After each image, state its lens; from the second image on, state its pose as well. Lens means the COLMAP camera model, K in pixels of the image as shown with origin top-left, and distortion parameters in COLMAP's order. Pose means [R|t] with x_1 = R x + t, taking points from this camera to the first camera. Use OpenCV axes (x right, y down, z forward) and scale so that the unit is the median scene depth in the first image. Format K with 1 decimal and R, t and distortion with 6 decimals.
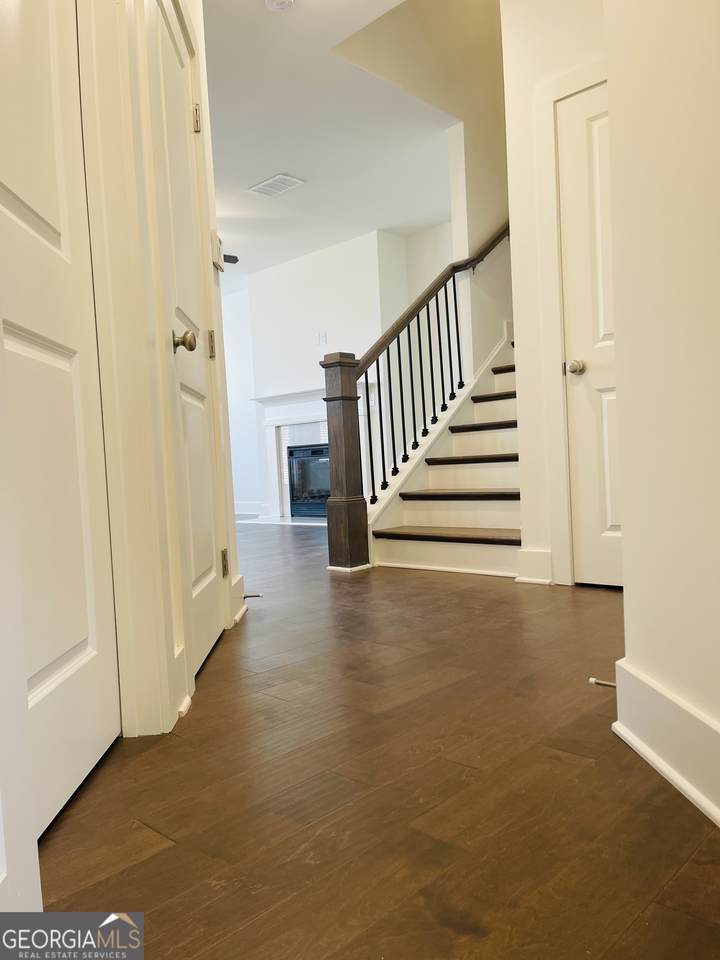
lens RADIAL K [[732.7, 0, 359.7], [0, 732.7, 479.2], [0, 0, 1]] dist [0.041636, 0.001404]
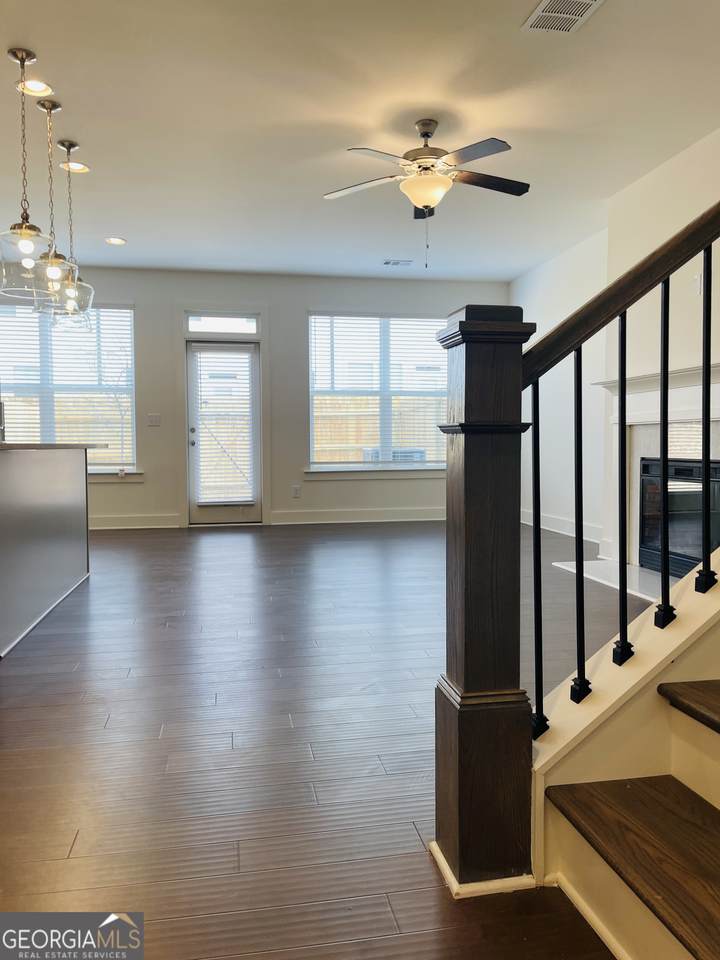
lens RADIAL K [[732.7, 0, 362.3], [0, 732.7, 482.0], [0, 0, 1]] dist [0.041636, 0.001404]
pose [[0.815651, 0.074389, -0.573741, 0.138888], [-0.046362, 0.996914, 0.063345, -0.098992], [0.576683, -0.025068, 0.816583, 0.623304]]
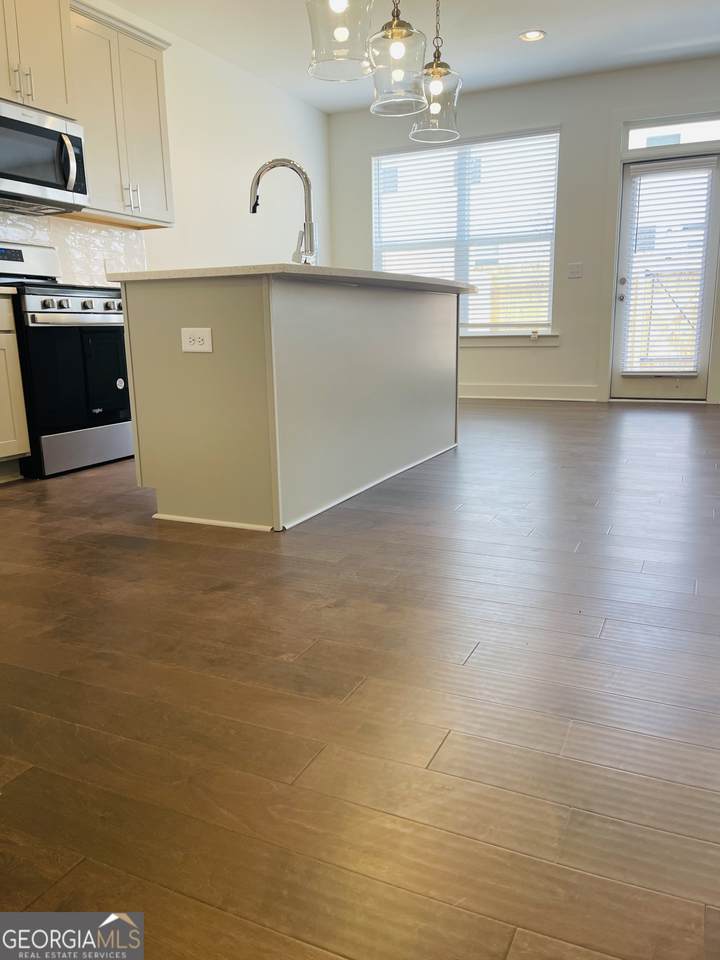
lens RADIAL K [[732.7, 0, 359.8], [0, 732.7, 475.8], [0, 0, 1]] dist [0.041636, 0.001404]
pose [[0.332749, 0.245681, -0.910450, 0.115539], [-0.012580, 0.966537, 0.256218, -0.097018], [0.942931, -0.073803, 0.324705, 0.667041]]
